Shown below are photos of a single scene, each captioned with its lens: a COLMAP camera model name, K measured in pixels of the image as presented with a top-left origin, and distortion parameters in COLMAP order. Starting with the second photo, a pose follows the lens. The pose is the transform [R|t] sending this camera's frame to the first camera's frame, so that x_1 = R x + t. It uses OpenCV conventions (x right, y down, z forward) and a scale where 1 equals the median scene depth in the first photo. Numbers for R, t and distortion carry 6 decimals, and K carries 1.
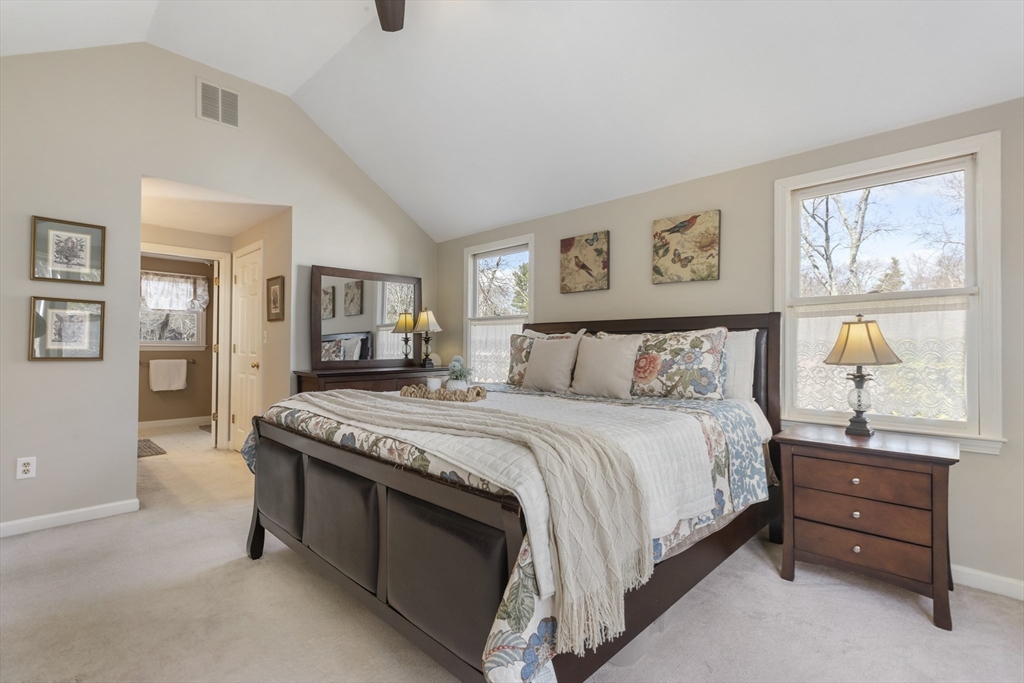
lens RADIAL K [[474.1, 0, 506.6], [0, 474.1, 345.3], [0, 0, 1]] dist [0.002310, 0.000290]
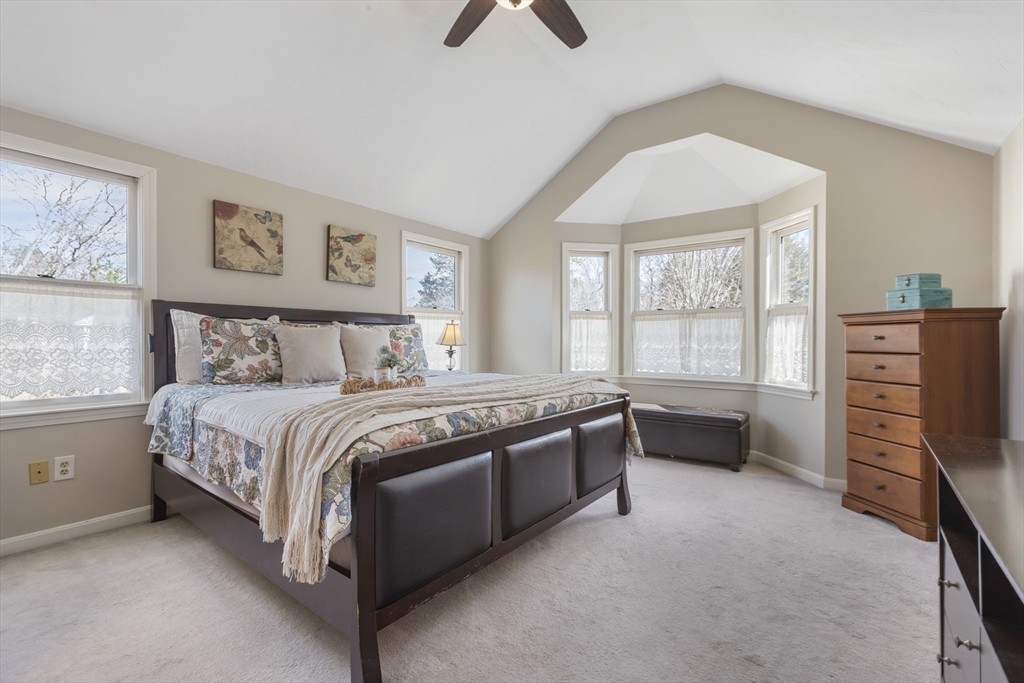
lens RADIAL K [[474.1, 0, 506.6], [0, 474.1, 345.3], [0, 0, 1]] dist [0.002310, 0.000290]
pose [[-0.144940, -0.005256, 0.989427, -0.887335], [0.005027, 0.999969, 0.006048, 0.020634], [-0.989428, 0.005851, -0.144909, 0.764813]]
